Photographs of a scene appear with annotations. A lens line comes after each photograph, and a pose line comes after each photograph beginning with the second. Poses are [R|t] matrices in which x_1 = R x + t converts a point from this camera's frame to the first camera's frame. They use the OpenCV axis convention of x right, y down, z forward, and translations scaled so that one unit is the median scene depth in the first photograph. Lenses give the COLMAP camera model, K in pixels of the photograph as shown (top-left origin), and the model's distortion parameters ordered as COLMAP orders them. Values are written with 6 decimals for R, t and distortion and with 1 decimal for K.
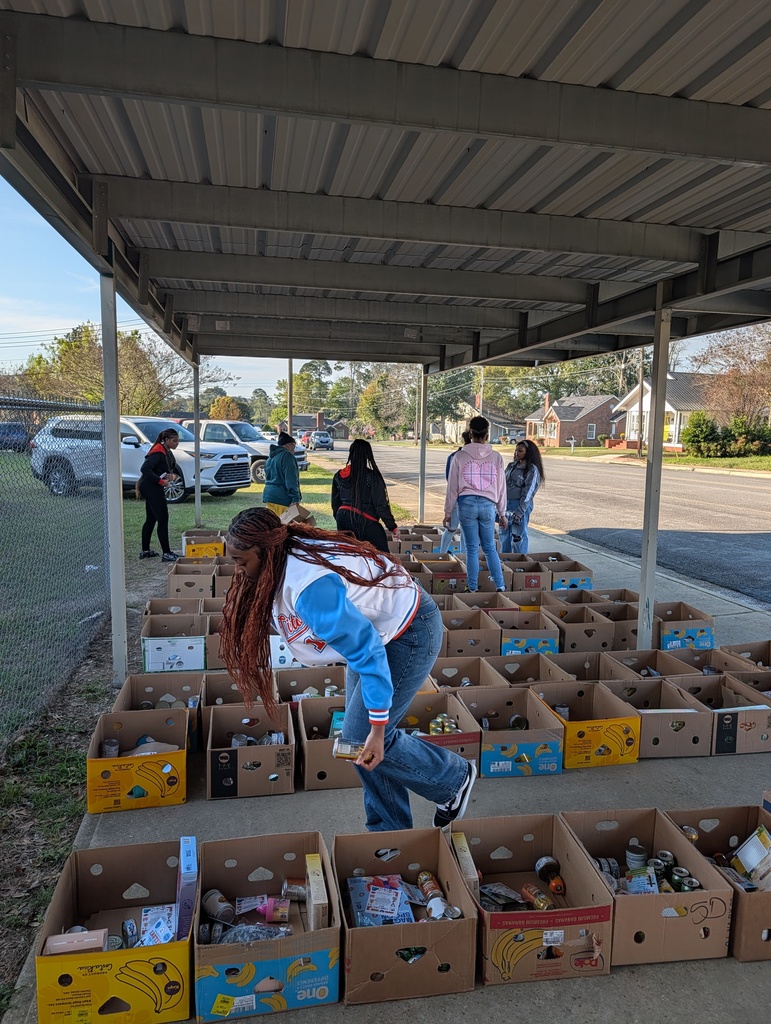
lens RADIAL K [[728.0, 0, 386.1], [0, 728.0, 511.5], [0, 0, 1]] dist [0.002842, -0.011587]
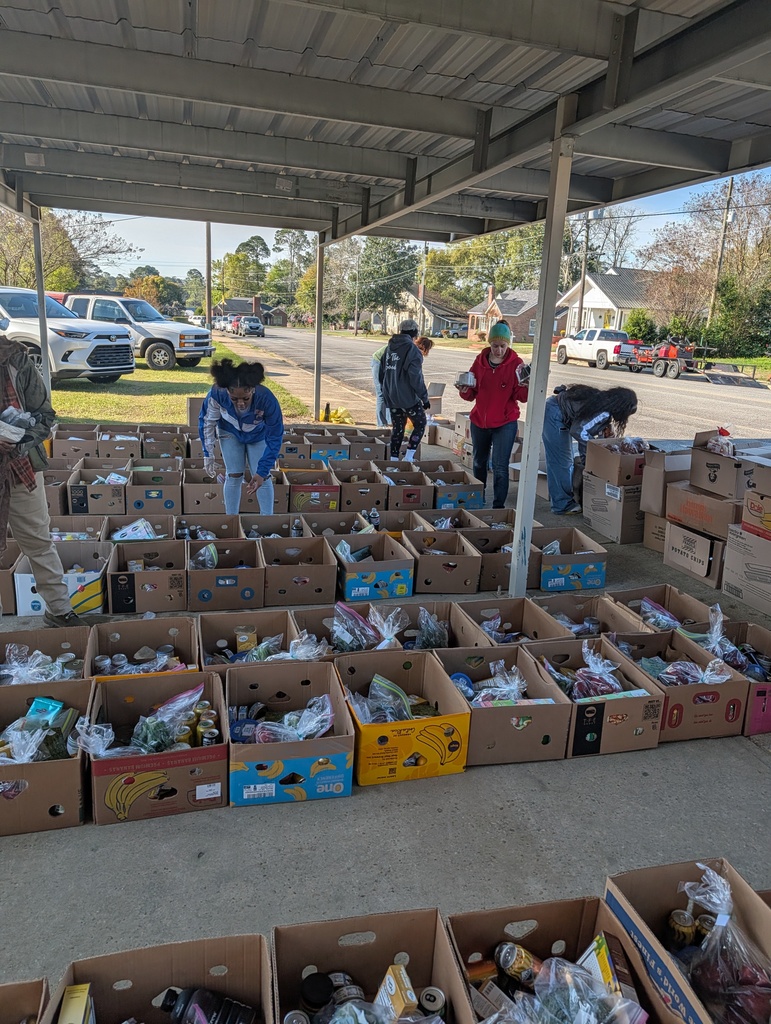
lens RADIAL K [[728.0, 0, 389.0], [0, 728.0, 512.6], [0, 0, 1]] dist [0.002842, -0.011587]
pose [[0.996233, 0.014055, 0.085574, 0.015684], [-0.026434, 0.989036, 0.145293, -0.000931], [-0.082593, -0.147008, 0.985681, 0.025357]]
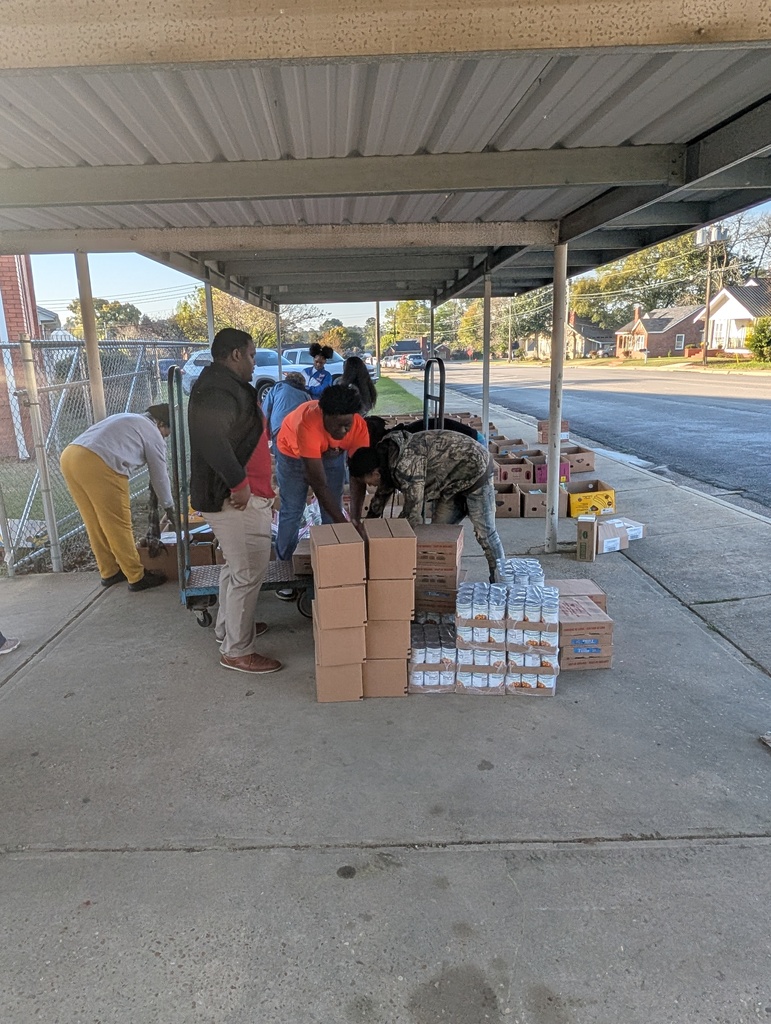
lens RADIAL K [[659.9, 0, 353.3], [0, 659.9, 523.9], [0, 0, 1]] dist [-0.013449, 0.002354]
pose [[0.978590, 0.002363, -0.205807, 0.039556], [0.026597, 0.990098, 0.137836, 0.011652], [0.204095, -0.140359, 0.968837, -0.081135]]
